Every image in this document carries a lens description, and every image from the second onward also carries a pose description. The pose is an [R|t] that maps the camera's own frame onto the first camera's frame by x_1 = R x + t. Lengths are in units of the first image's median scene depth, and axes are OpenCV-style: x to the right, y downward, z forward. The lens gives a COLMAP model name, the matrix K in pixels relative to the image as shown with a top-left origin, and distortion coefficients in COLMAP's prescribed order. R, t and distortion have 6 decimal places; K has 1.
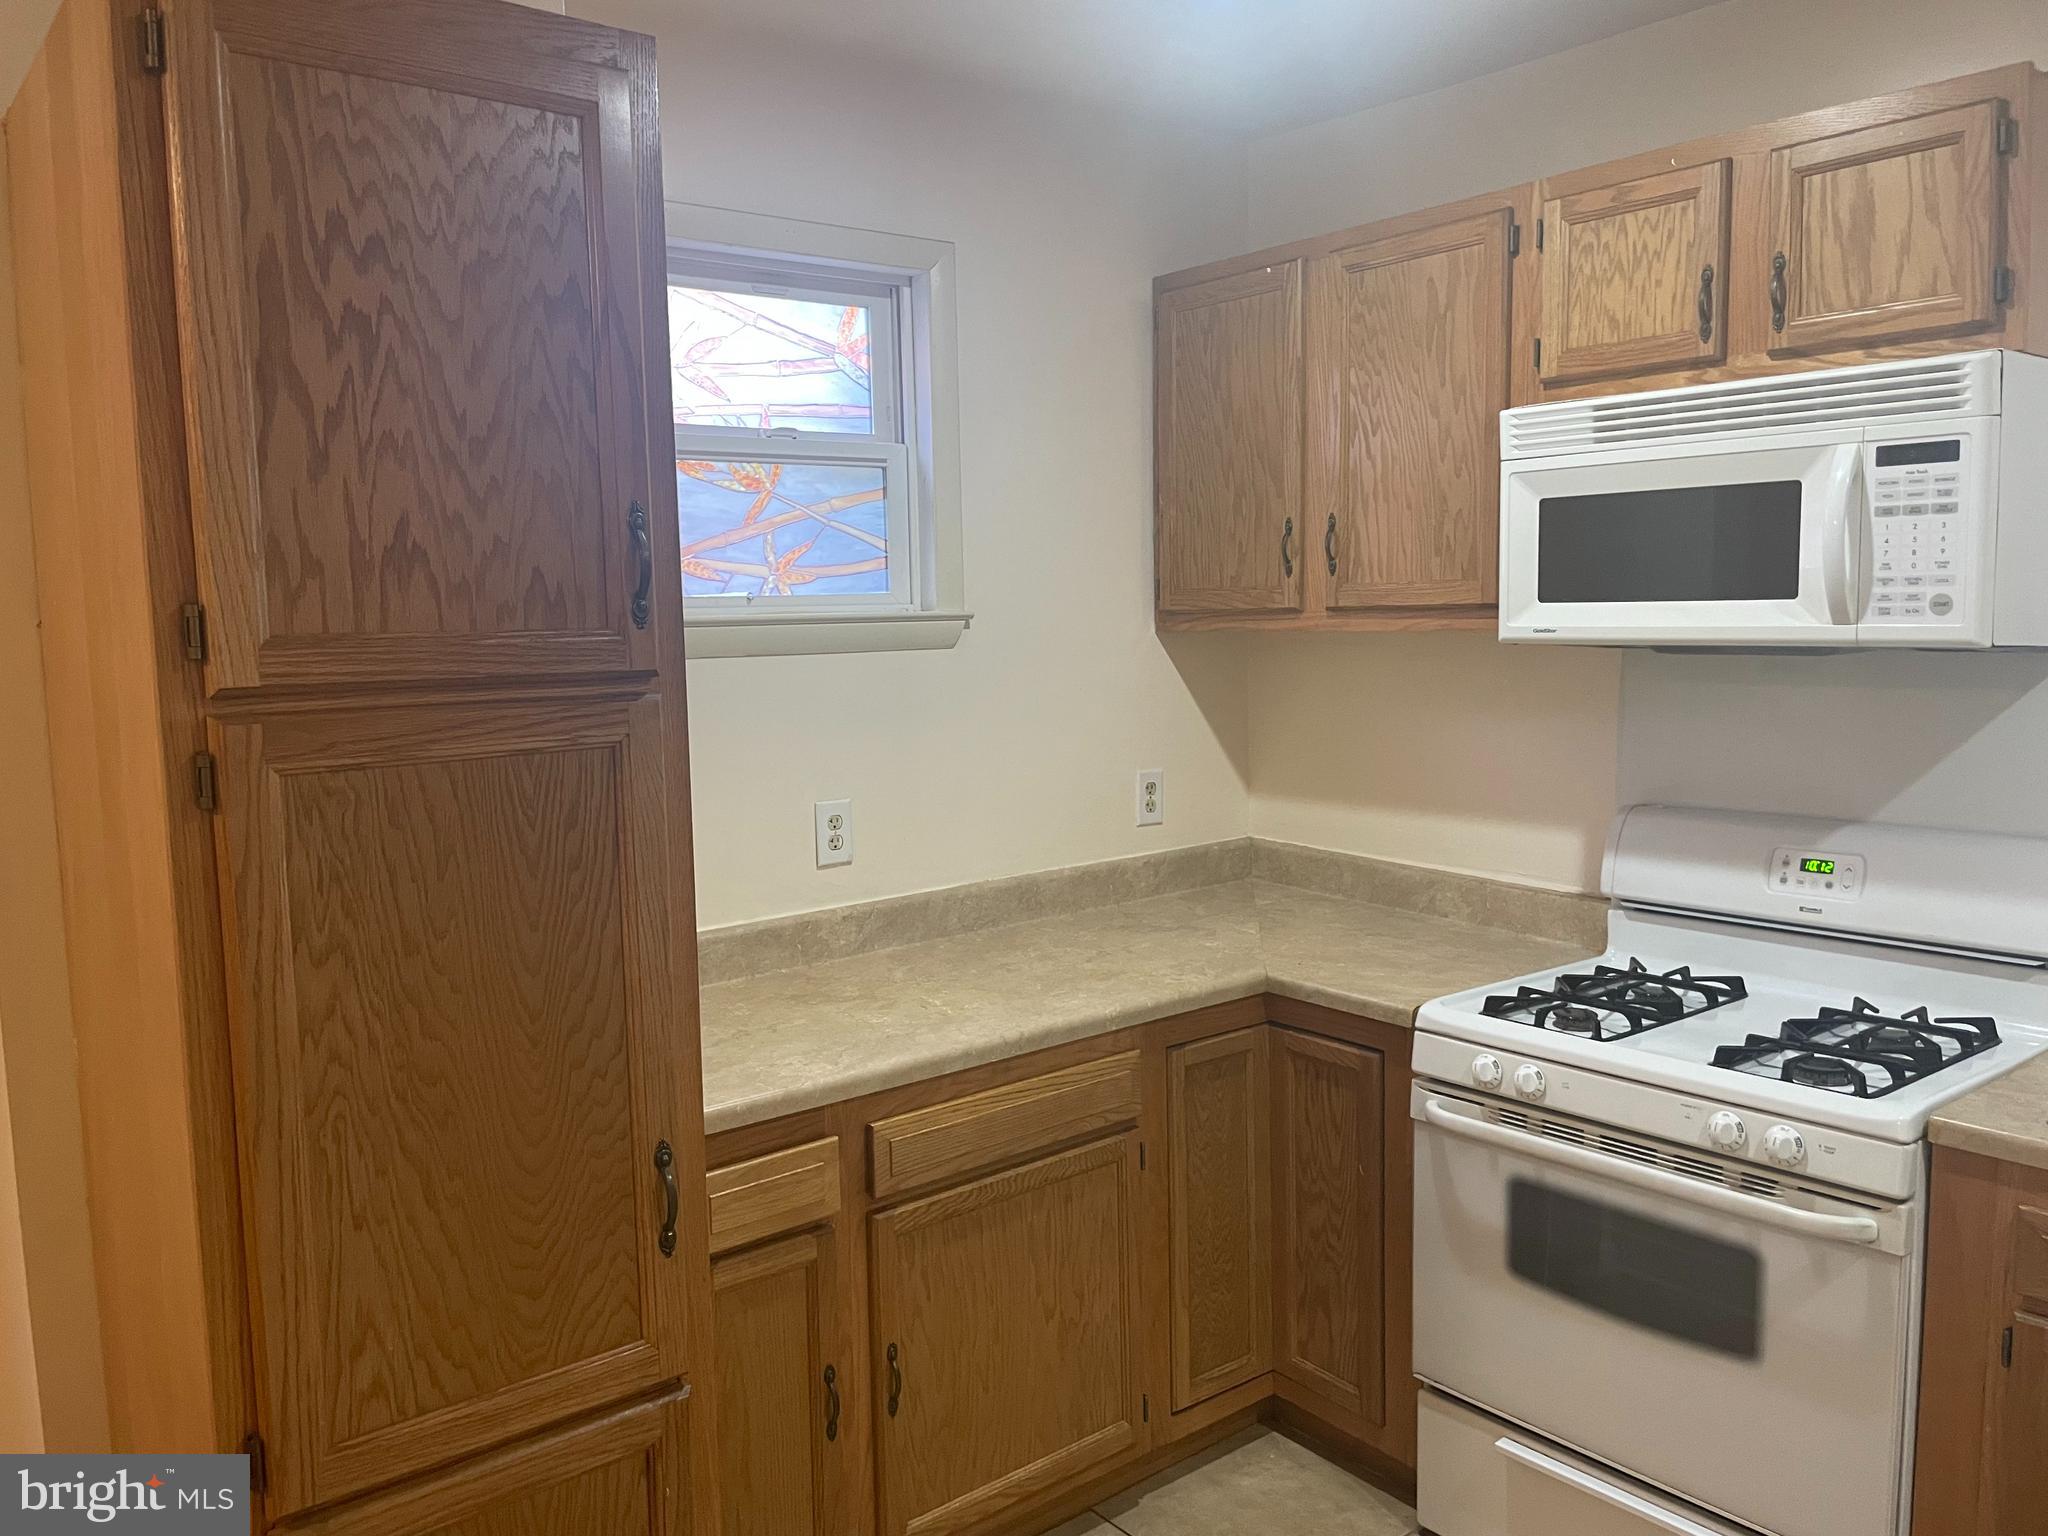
lens RADIAL K [[1585.1, 0, 952.9], [0, 1585.1, 755.9], [0, 0, 1]] dist [0.083719, -0.132058]
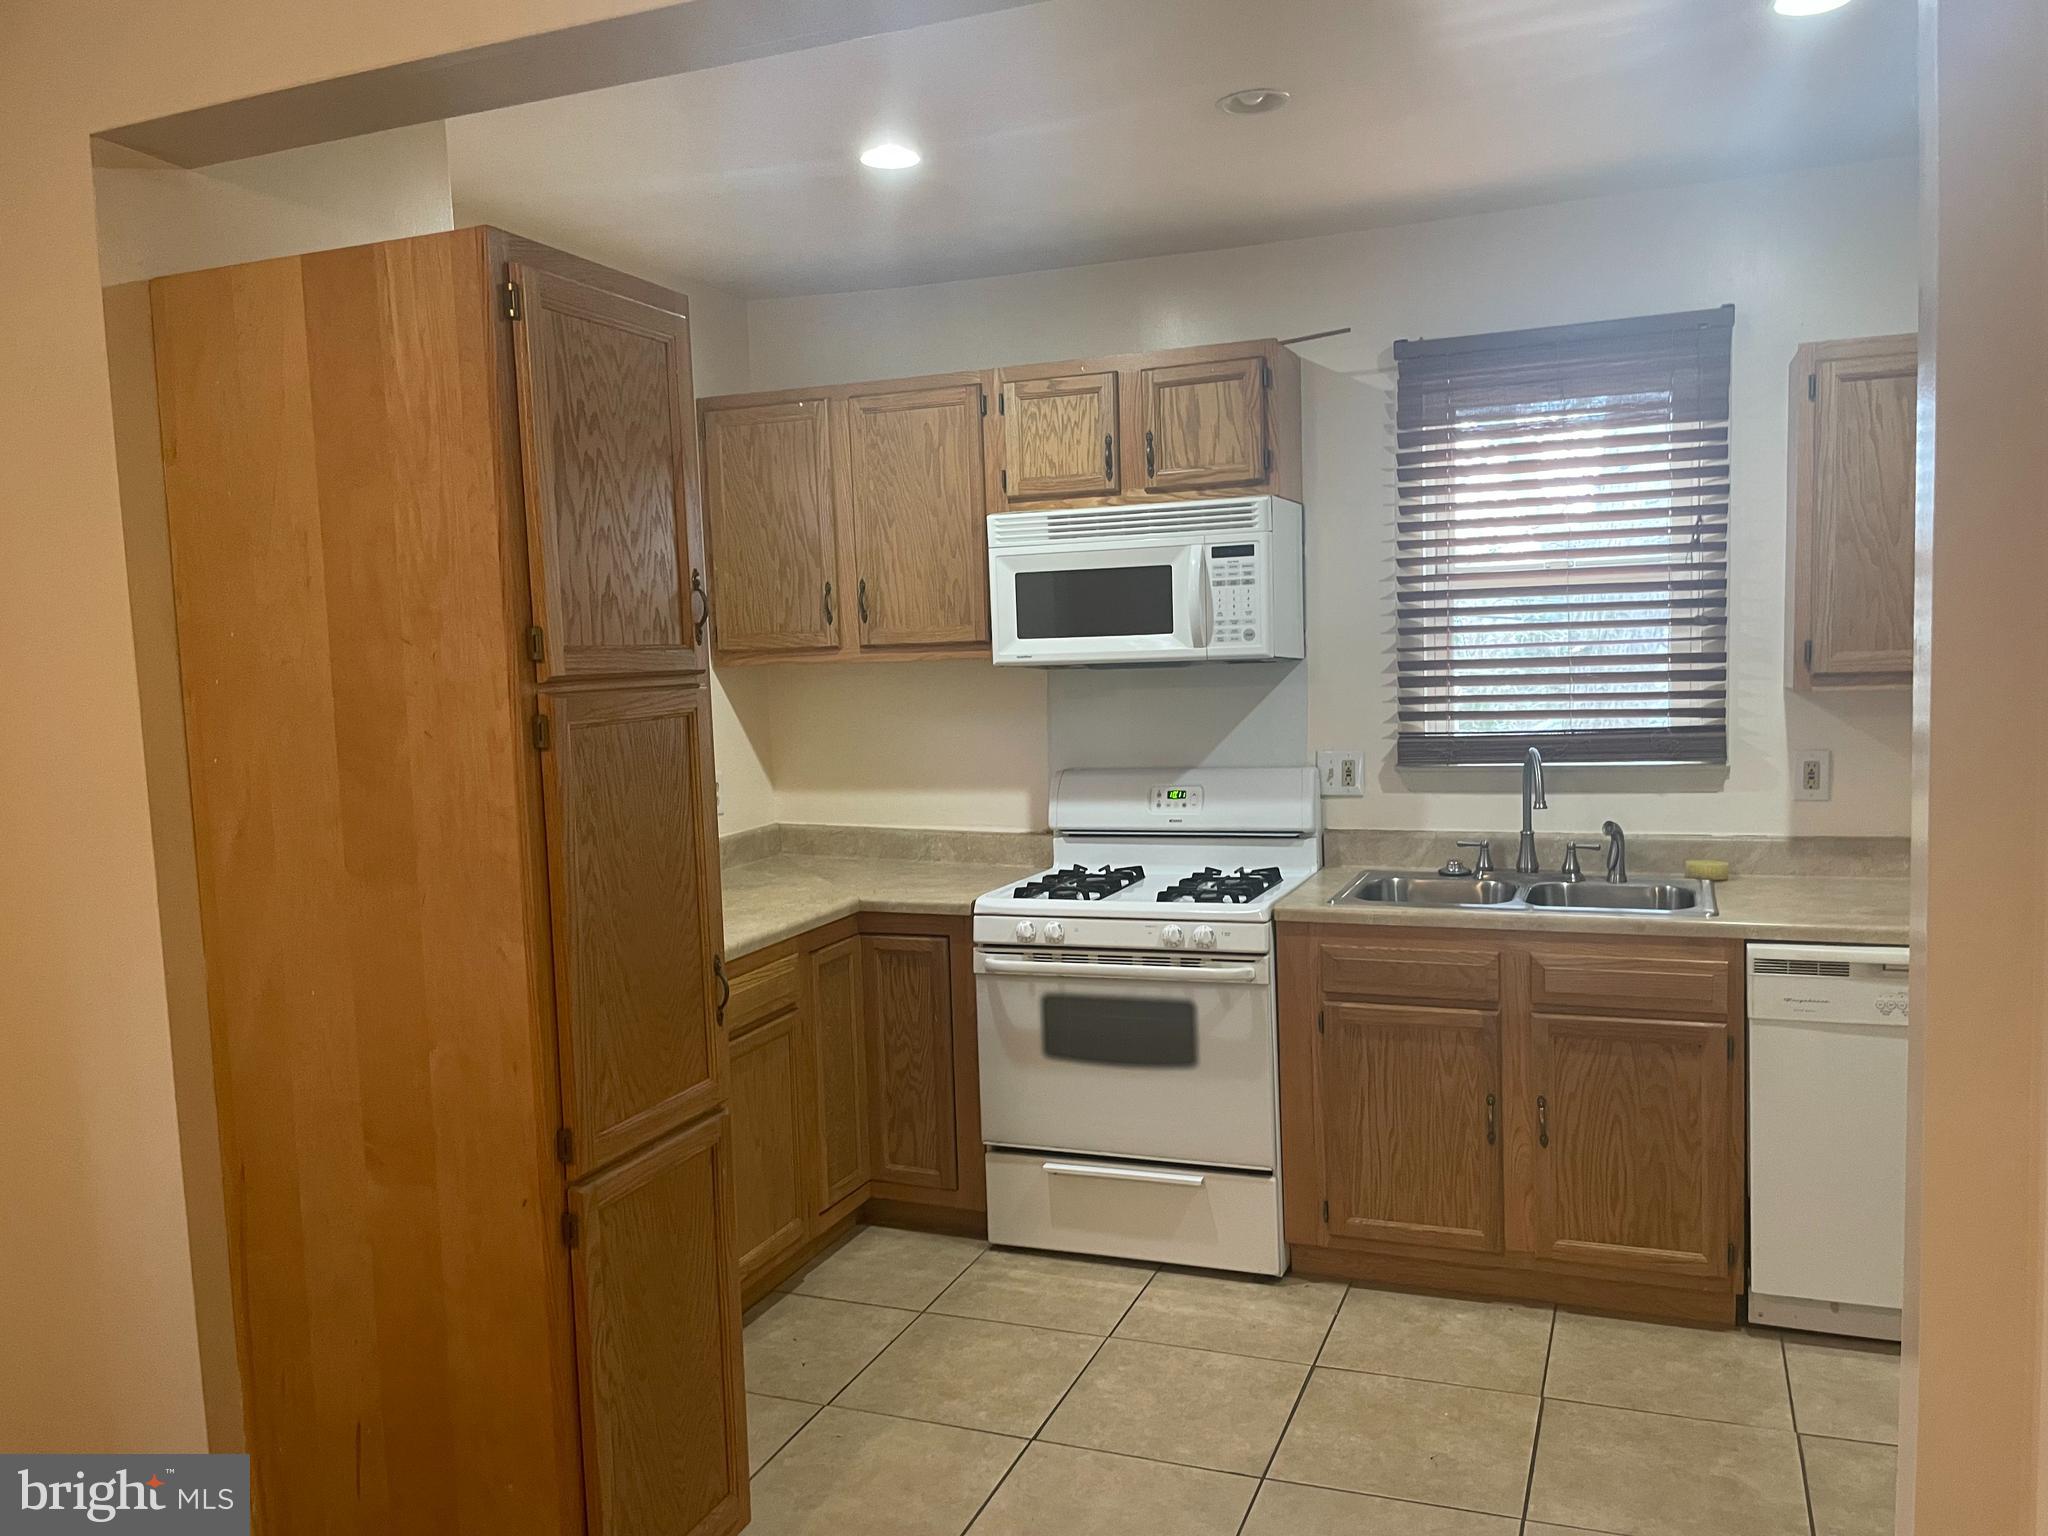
lens RADIAL K [[1577.7, 0, 1024.0], [0, 1577.7, 768.0], [0, 0, 1]] dist [0.113120, -0.169892]
pose [[0.864265, -0.048328, 0.500710, -0.438671], [0.063522, 0.997891, -0.013329, 0.054990], [-0.499010, 0.043326, 0.865512, -0.358909]]
